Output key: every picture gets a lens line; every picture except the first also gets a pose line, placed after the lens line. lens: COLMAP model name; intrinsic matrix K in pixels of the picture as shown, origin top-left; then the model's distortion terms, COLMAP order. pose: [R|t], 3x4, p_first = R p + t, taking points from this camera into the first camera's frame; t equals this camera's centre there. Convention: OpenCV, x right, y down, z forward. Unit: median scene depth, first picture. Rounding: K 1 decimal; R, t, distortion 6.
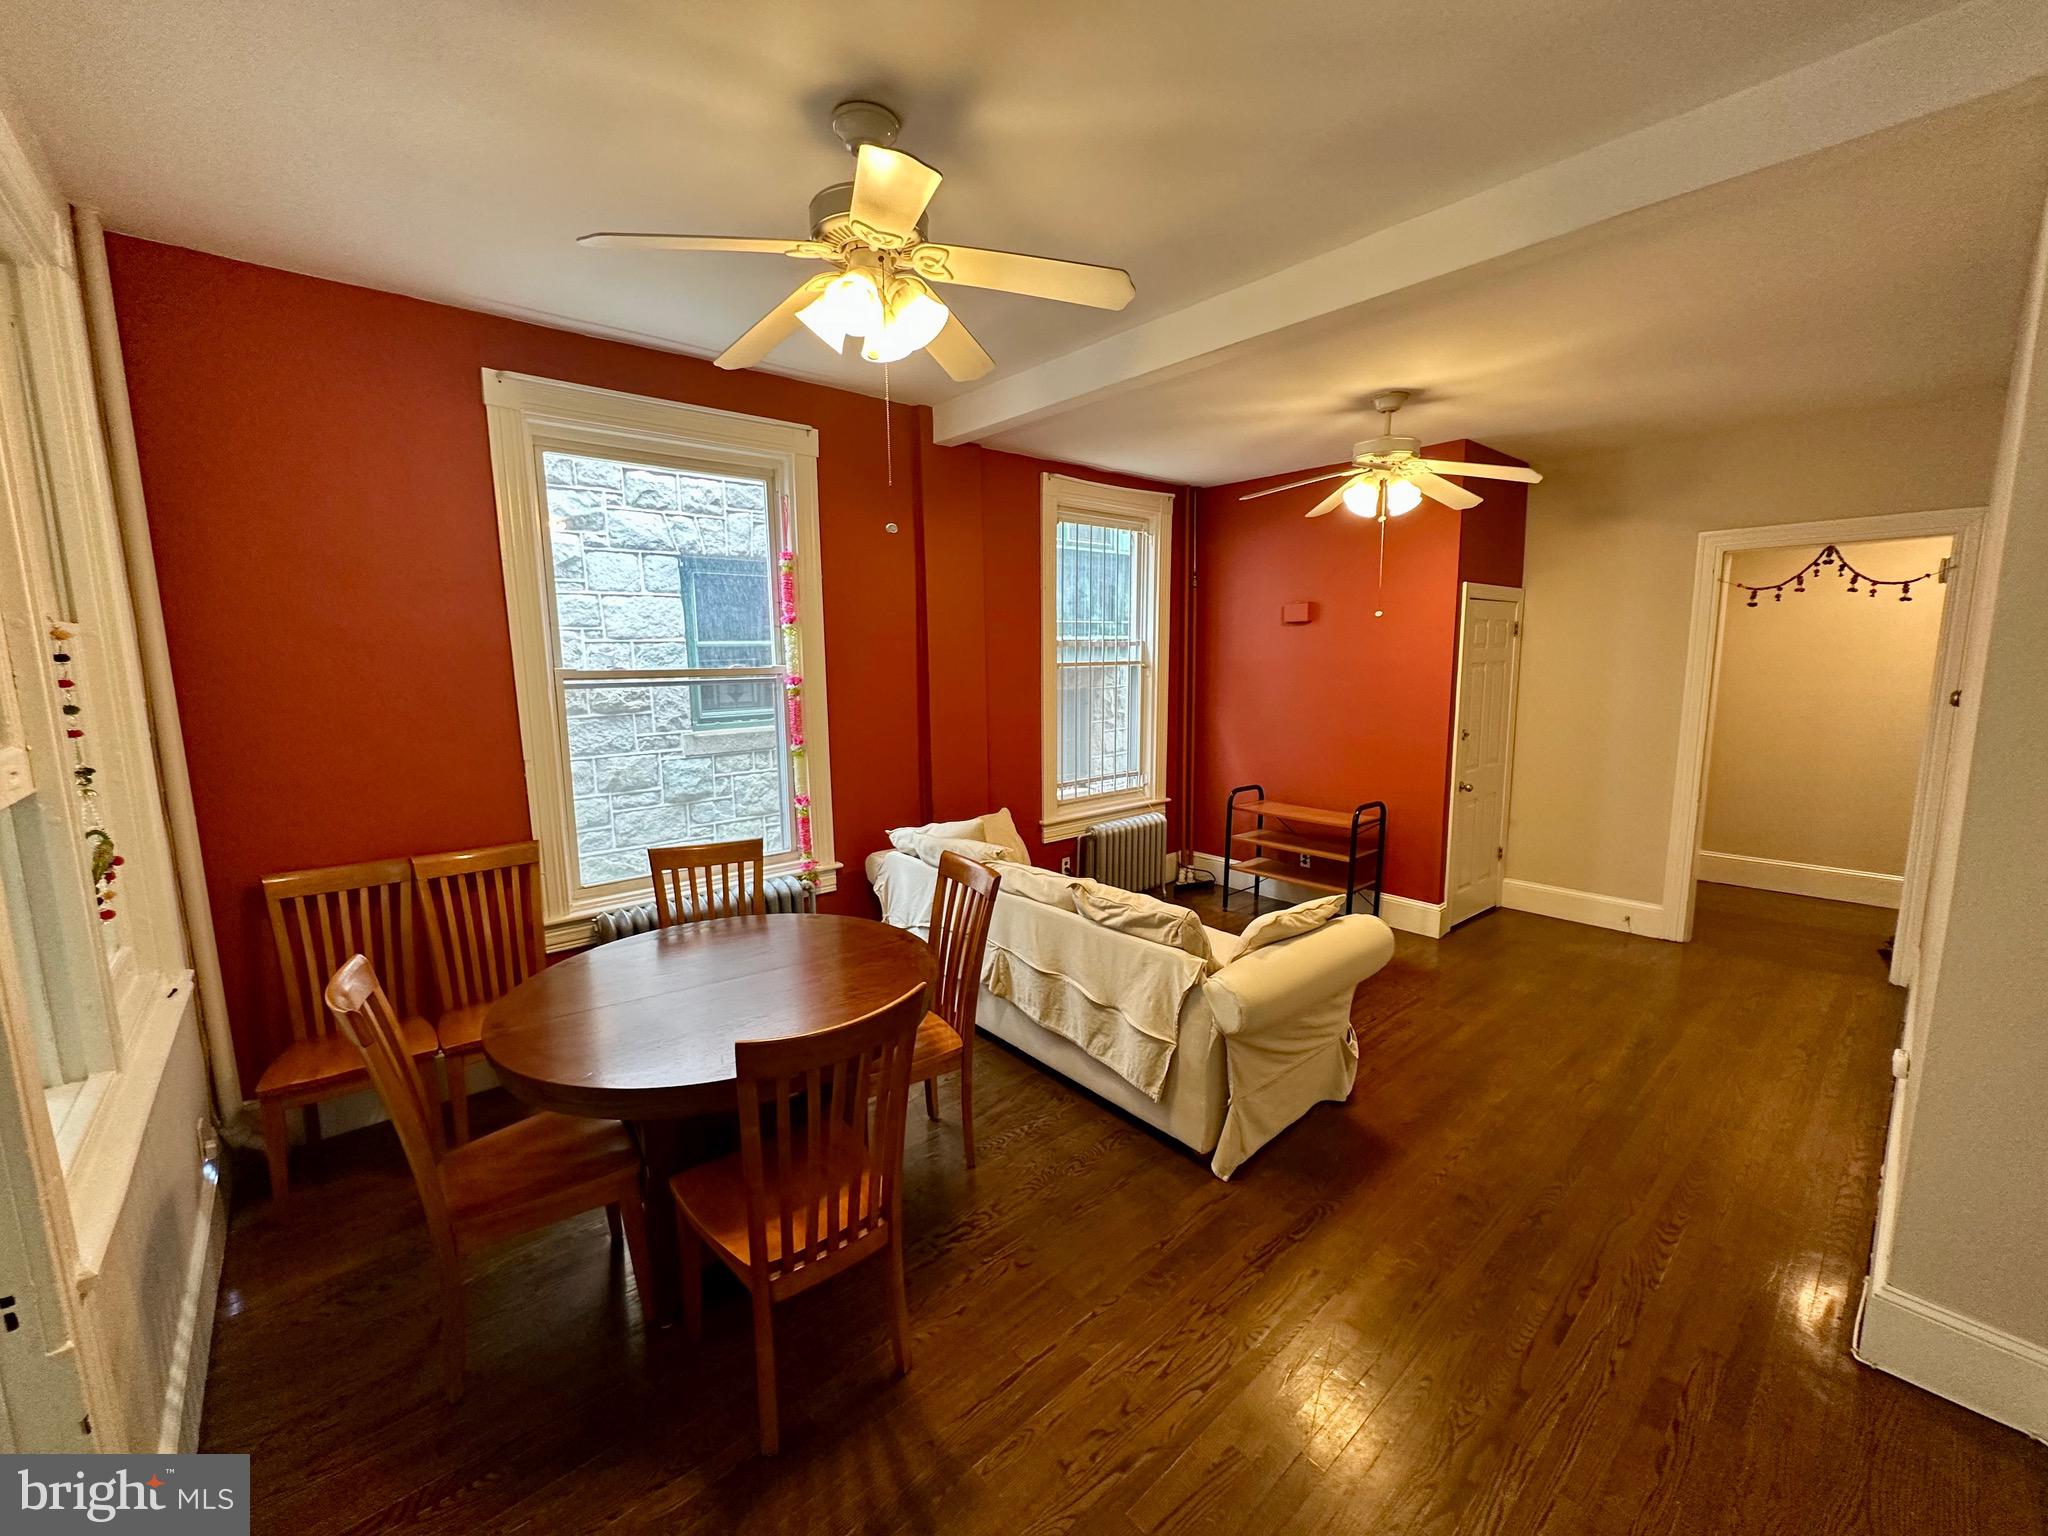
lens RADIAL K [[823.2, 0, 1023.1], [0, 823.2, 768.4], [0, 0, 1]] dist [-0.000743, 0.000442]
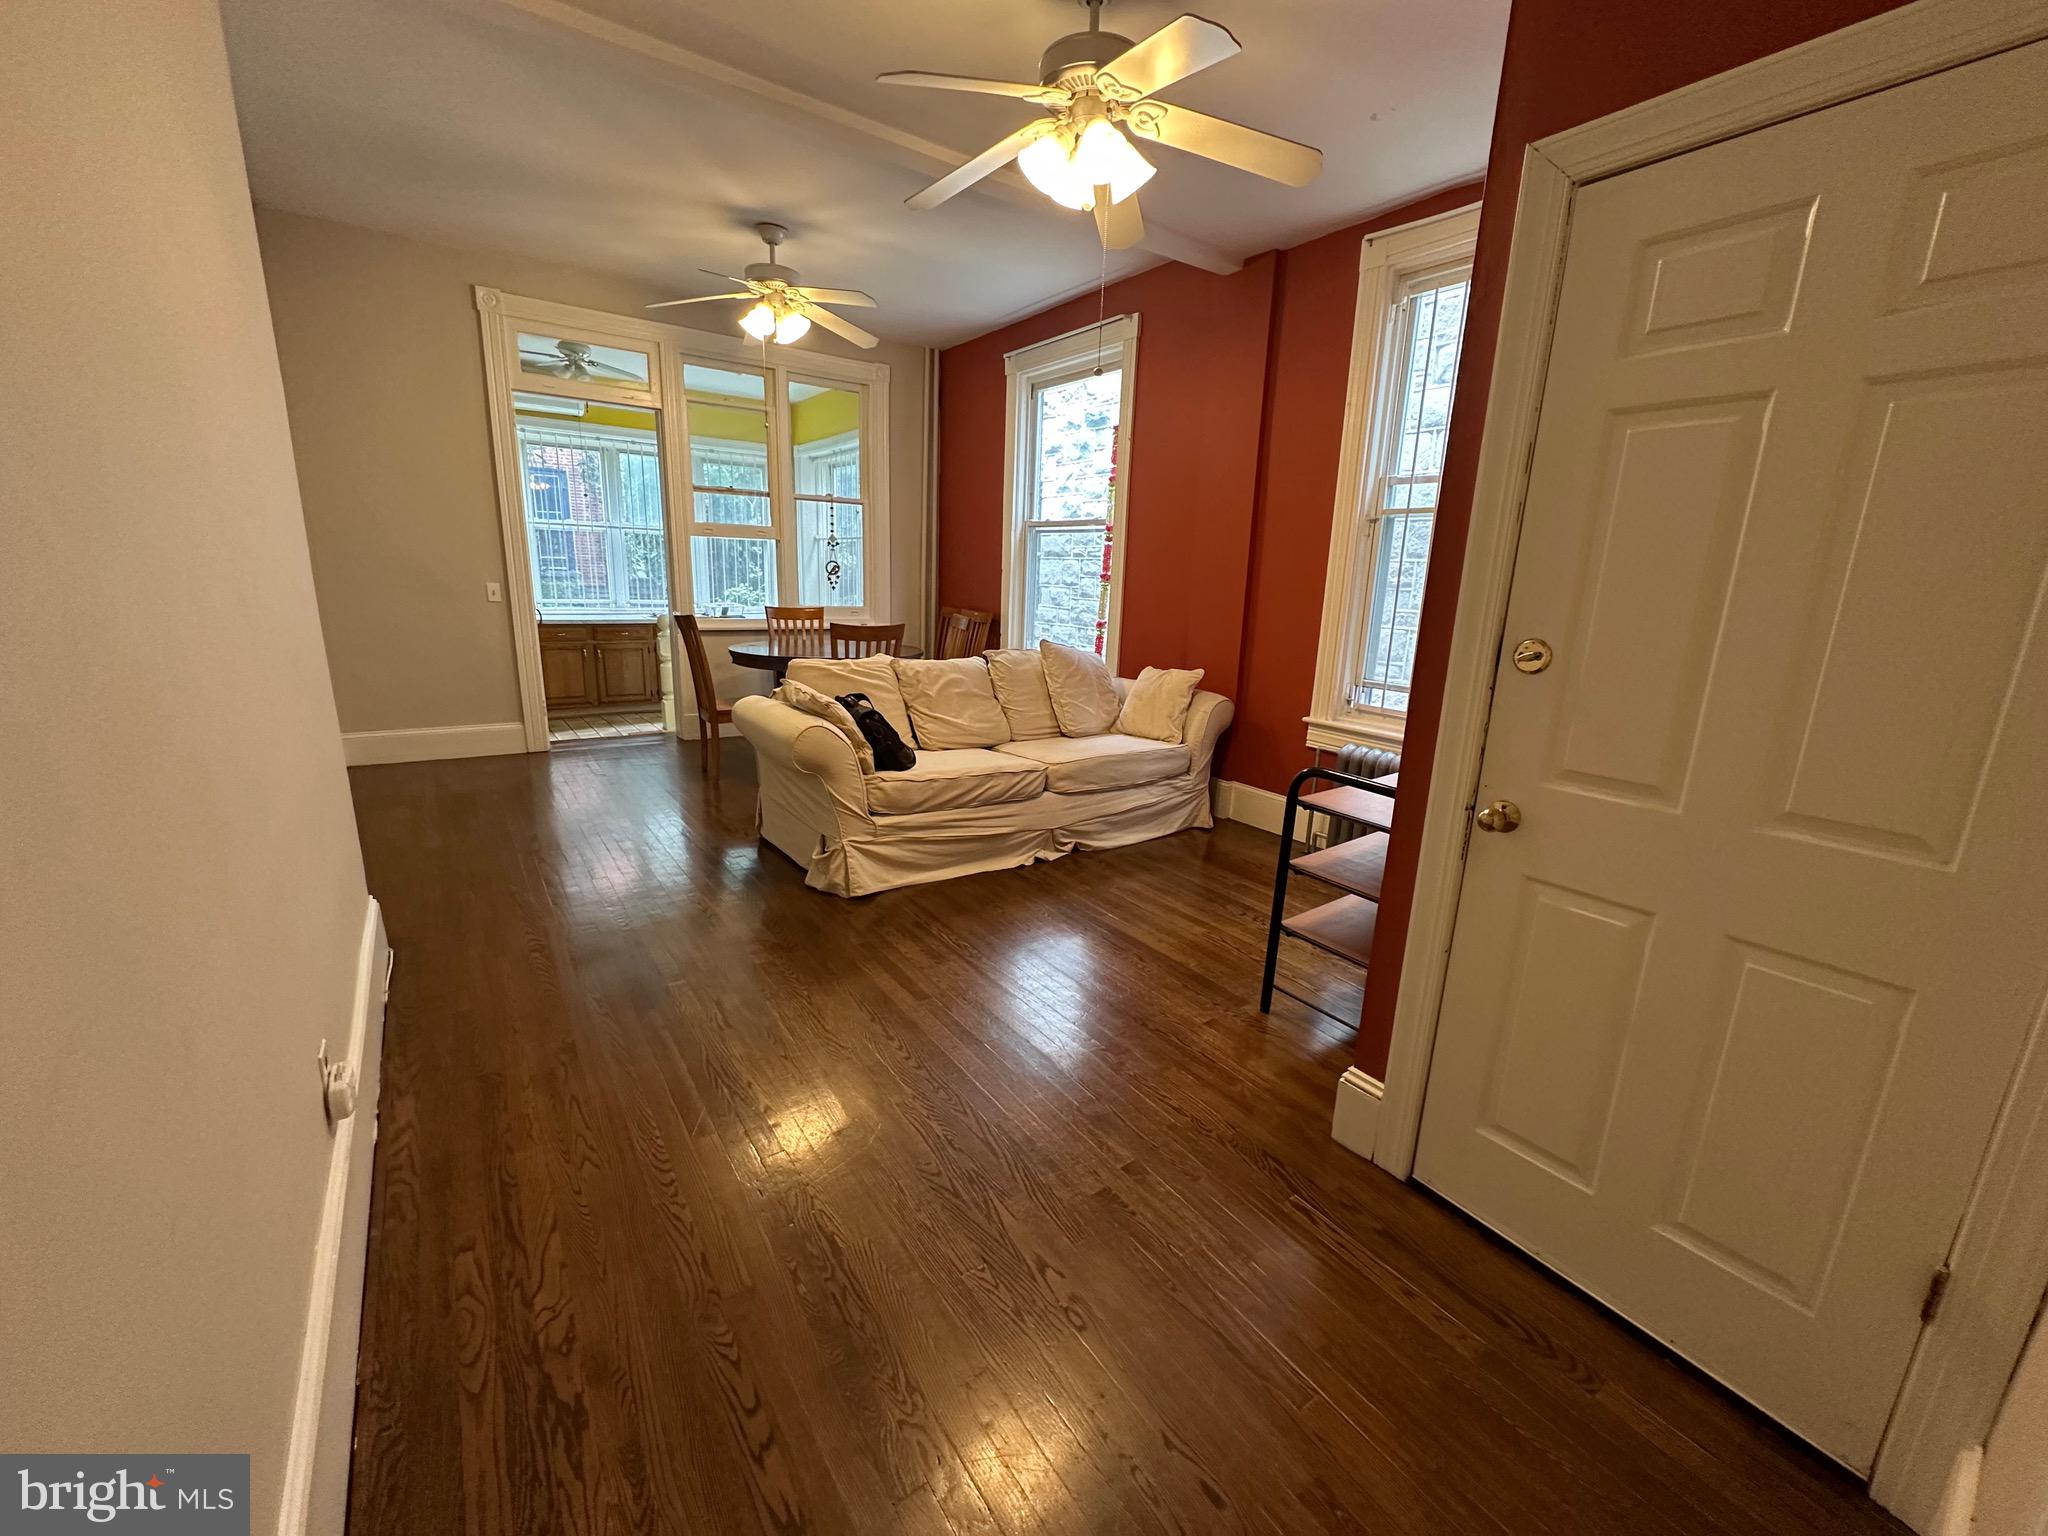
lens RADIAL K [[823.2, 0, 1024.9], [0, 823.2, 764.7], [0, 0, 1]] dist [-0.000743, 0.000442]
pose [[-0.110018, 0.238343, -0.964929, 1.172654], [-0.179702, 0.950053, 0.255158, -0.063284], [0.977550, 0.201472, -0.061693, 1.127014]]
